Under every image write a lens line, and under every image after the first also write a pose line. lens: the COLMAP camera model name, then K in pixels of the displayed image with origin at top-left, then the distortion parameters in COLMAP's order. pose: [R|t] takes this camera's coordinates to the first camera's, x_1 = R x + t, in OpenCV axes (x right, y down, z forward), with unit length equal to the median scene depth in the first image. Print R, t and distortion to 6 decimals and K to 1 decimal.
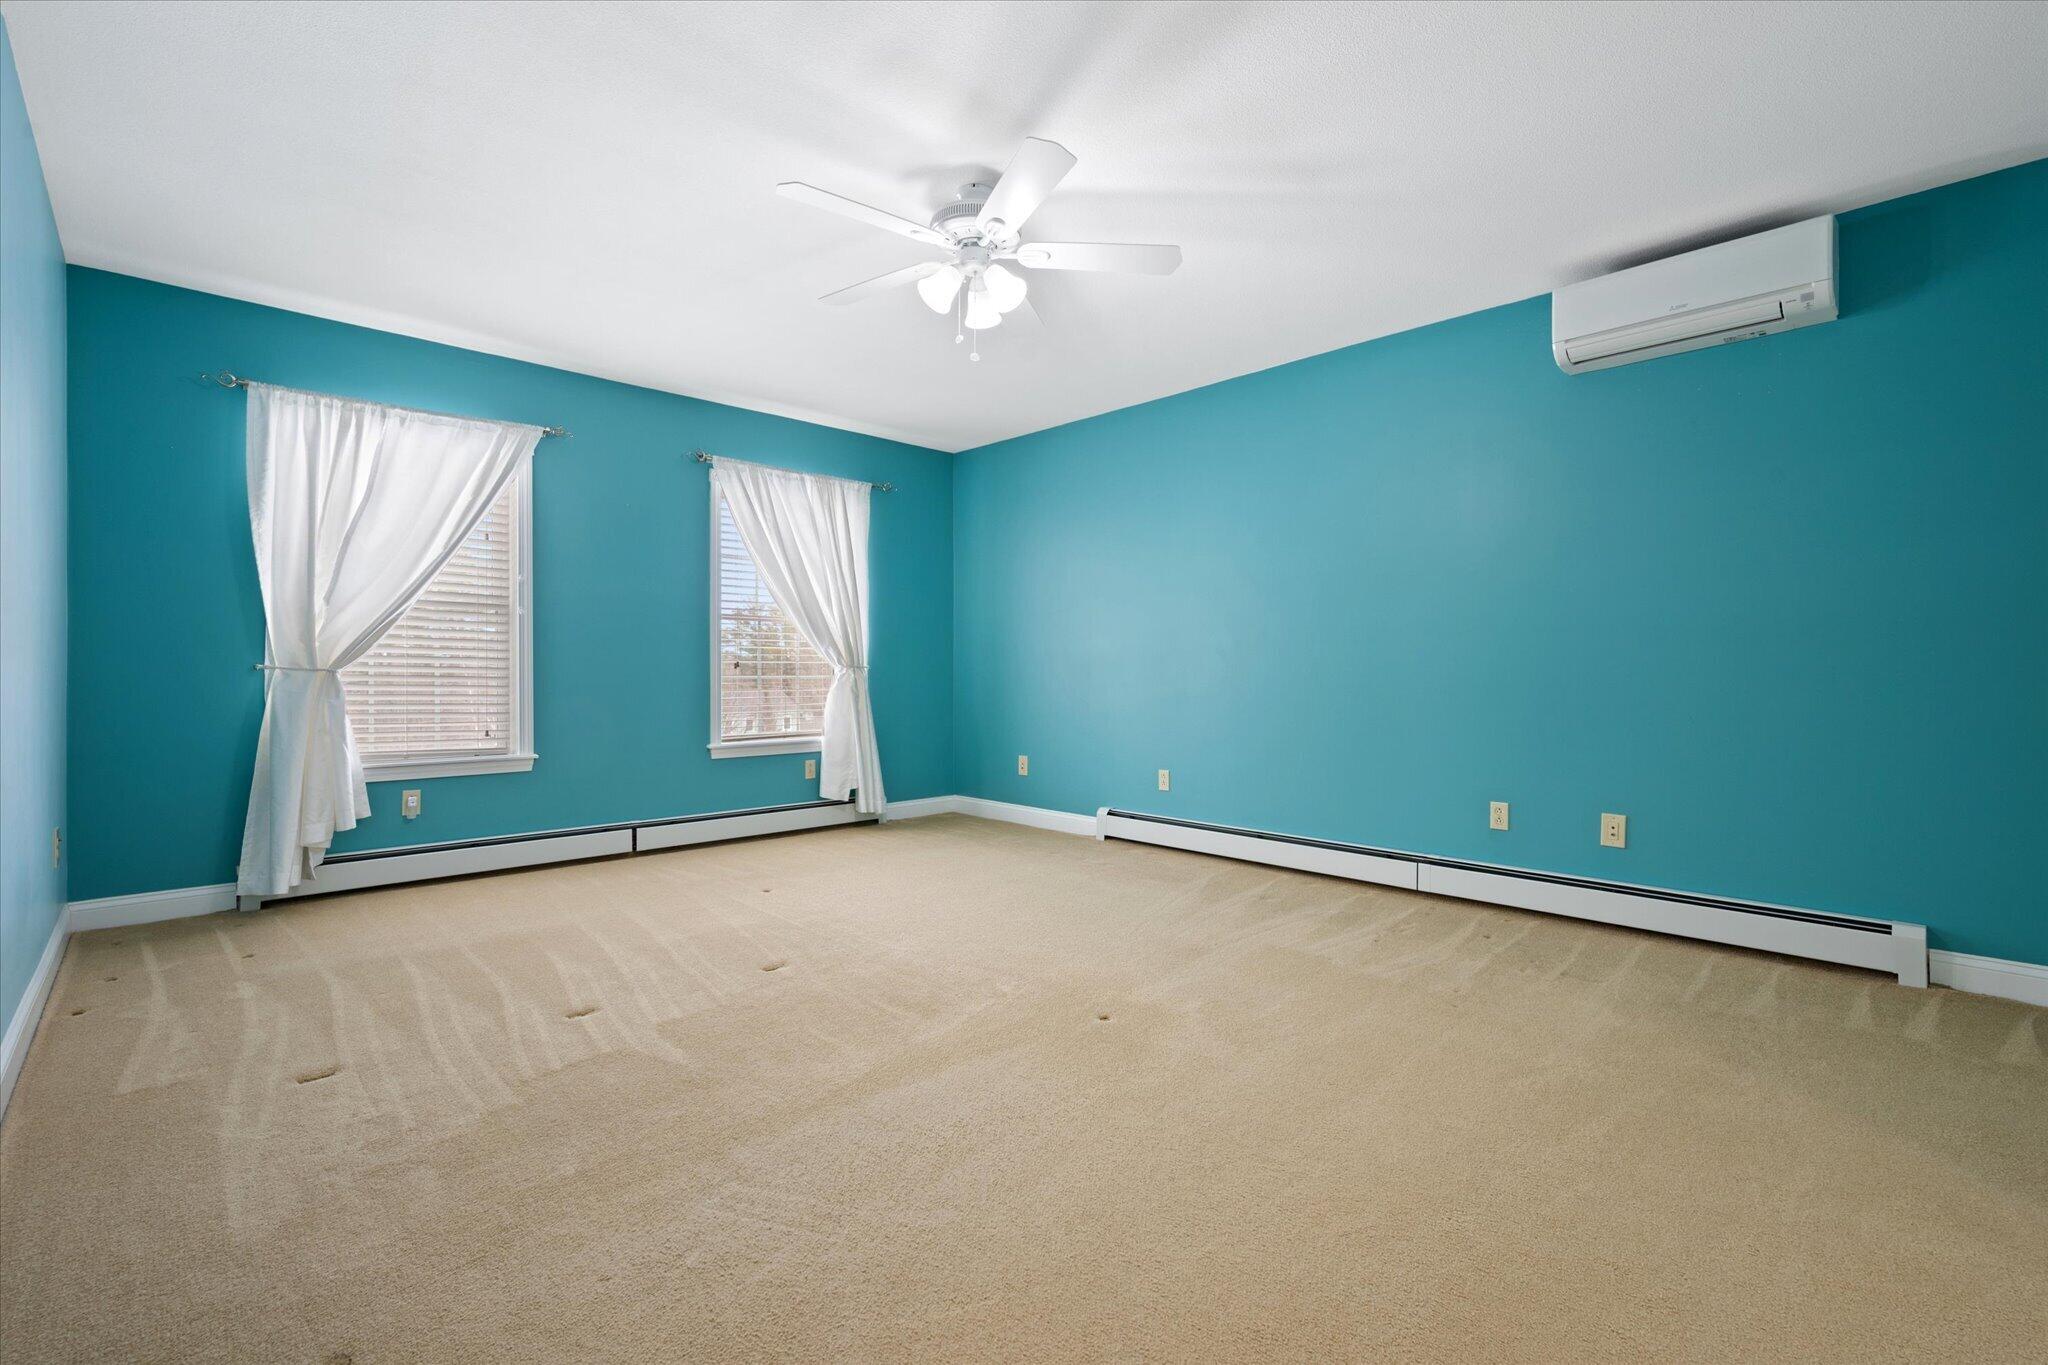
lens RADIAL K [[909.6, 0, 960.0], [0, 909.6, 679.5], [0, 0, 1]] dist [0.000159, -0.000092]
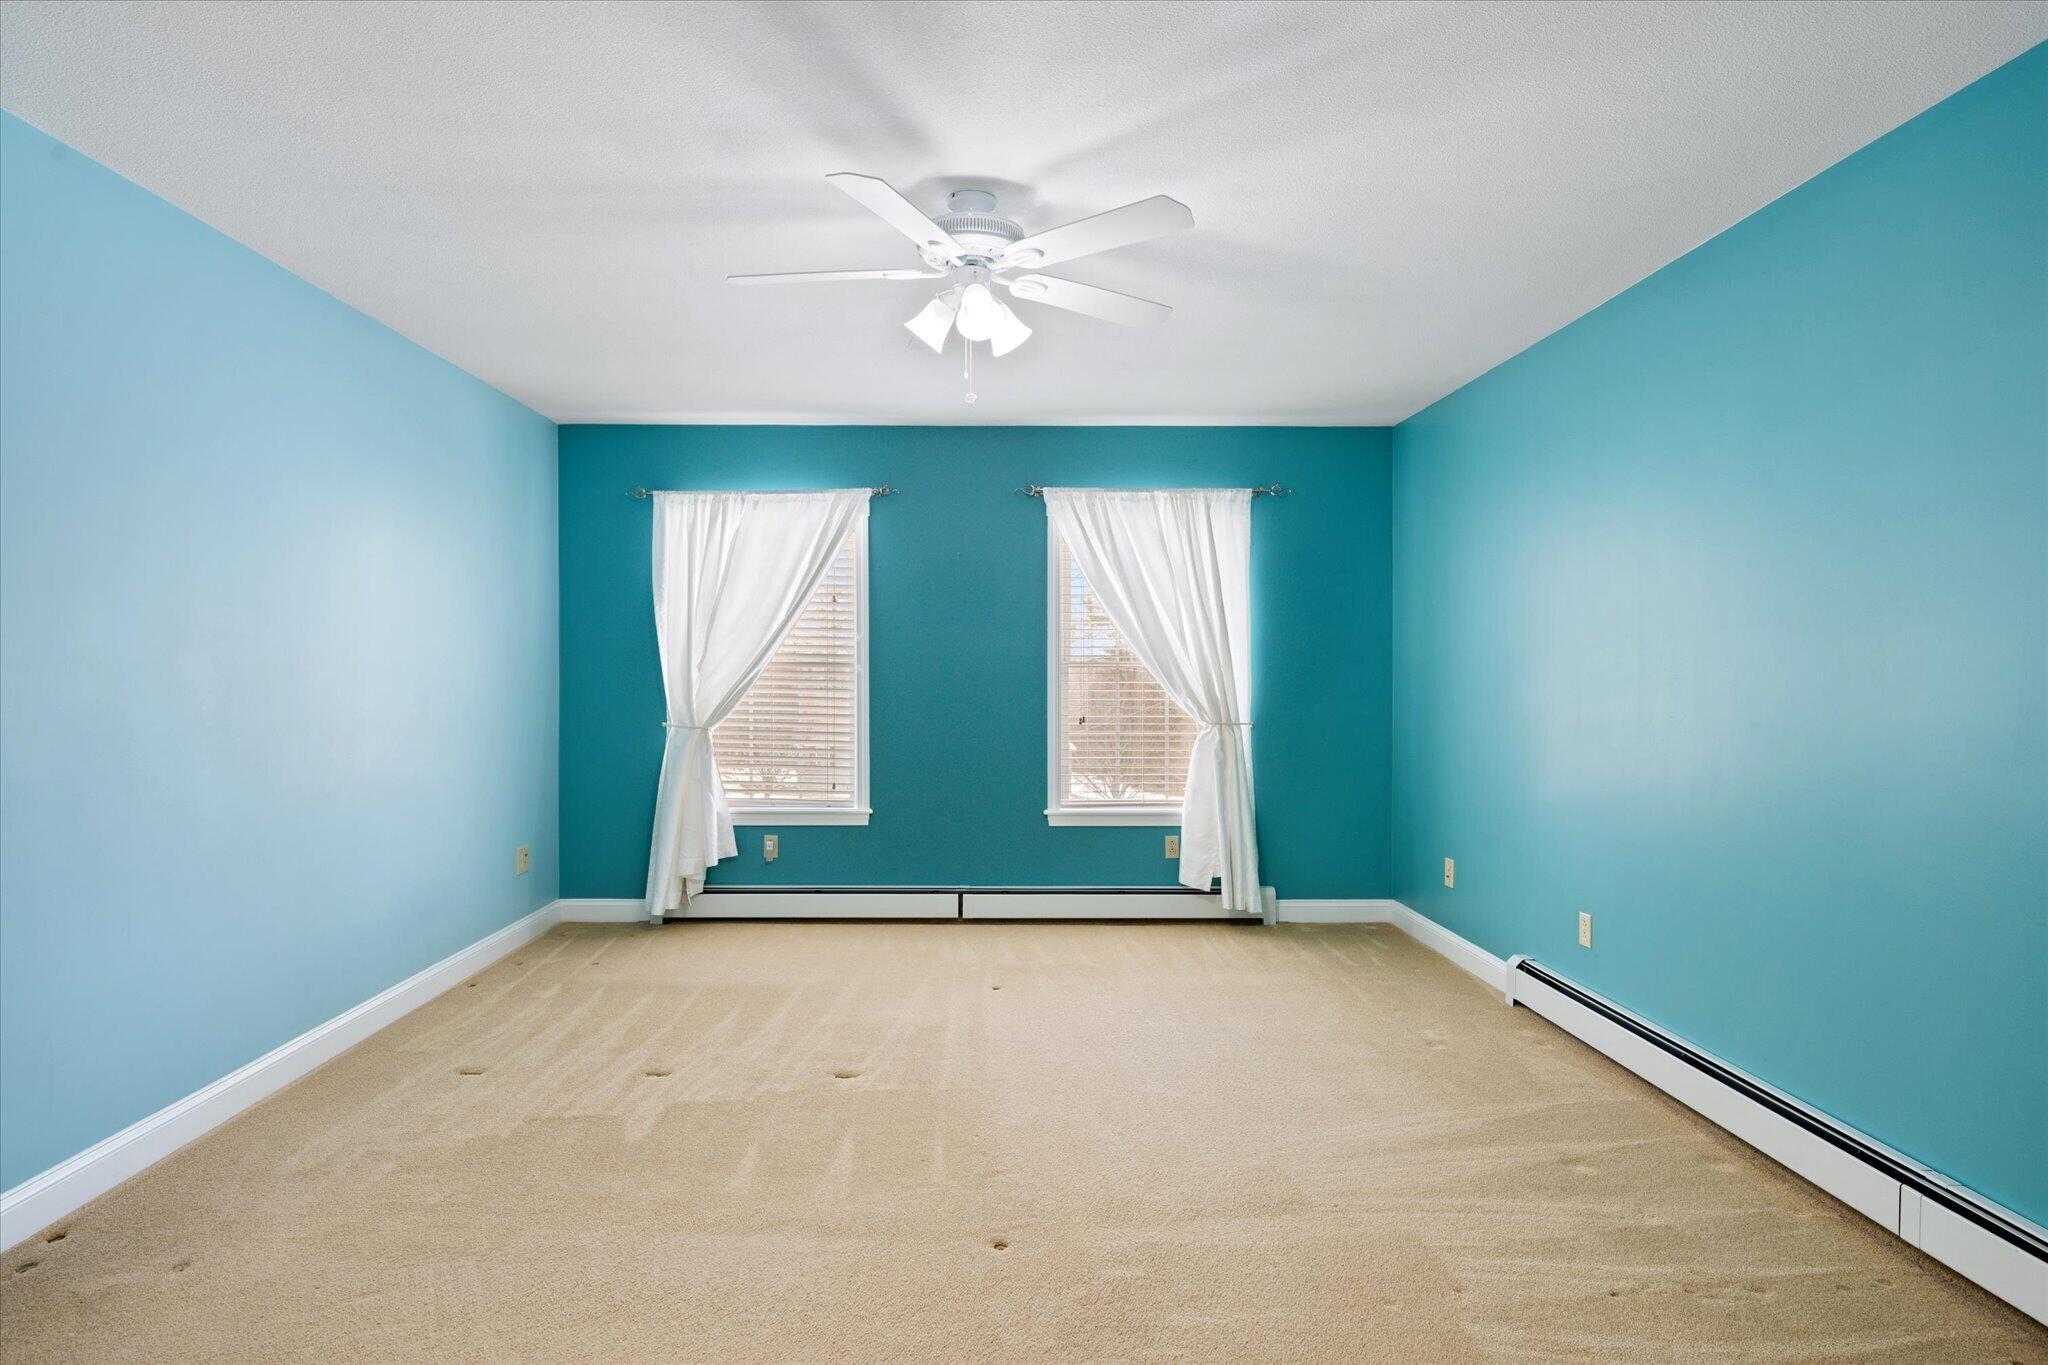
lens RADIAL K [[1123.0, 0, 1024.0], [0, 1123.0, 682.5], [0, 0, 1]] dist [-0.004042, -0.000073]
pose [[0.732281, 0.008258, -0.680953, 0.545103], [0.000447, 0.999920, 0.012608, -0.080227], [0.681003, -0.009537, 0.732219, 0.209138]]
